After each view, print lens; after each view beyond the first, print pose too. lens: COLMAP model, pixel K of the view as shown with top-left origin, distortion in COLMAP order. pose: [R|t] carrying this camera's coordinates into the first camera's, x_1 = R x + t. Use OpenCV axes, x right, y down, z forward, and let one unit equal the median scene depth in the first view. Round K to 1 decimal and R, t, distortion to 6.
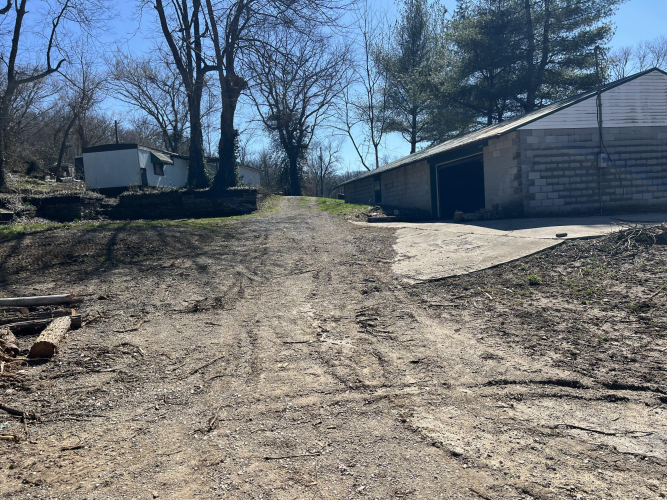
lens RADIAL K [[494.6, 0, 334.3], [0, 494.6, 262.6], [0, 0, 1]] dist [0.084257, -0.098171]
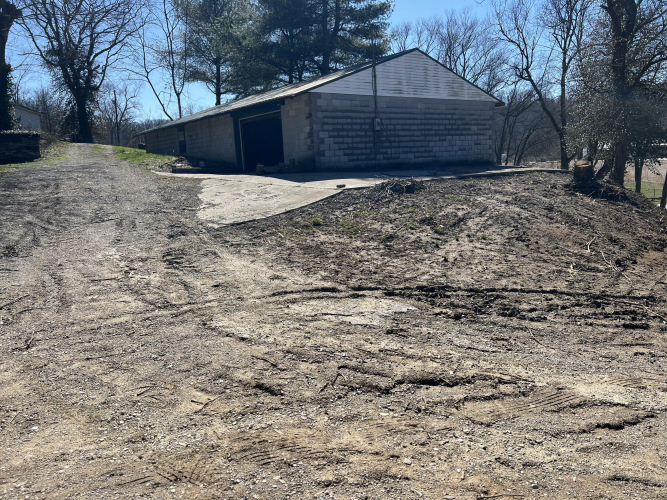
lens RADIAL K [[504.2, 0, 337.6], [0, 504.2, 251.1], [0, 0, 1]] dist [0.064987, -0.073038]
pose [[0.929853, -0.038992, 0.365860, -0.005338], [0.015912, 0.997700, 0.065892, 0.022448], [-0.367588, -0.055448, 0.928334, -0.137418]]
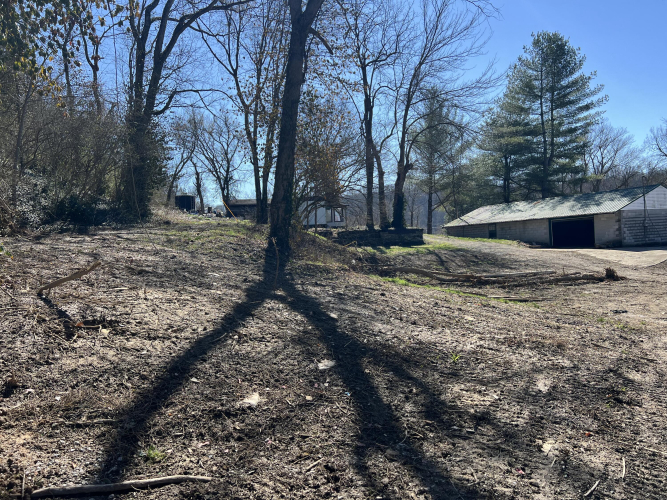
lens RADIAL K [[505.9, 0, 334.9], [0, 505.9, 251.2], [0, 0, 1]] dist [0.063708, -0.070331]
pose [[0.976659, 0.024748, 0.213364, -2.027847], [-0.005836, 0.996031, -0.088817, 0.208890], [-0.214715, 0.085499, 0.972927, -1.452646]]
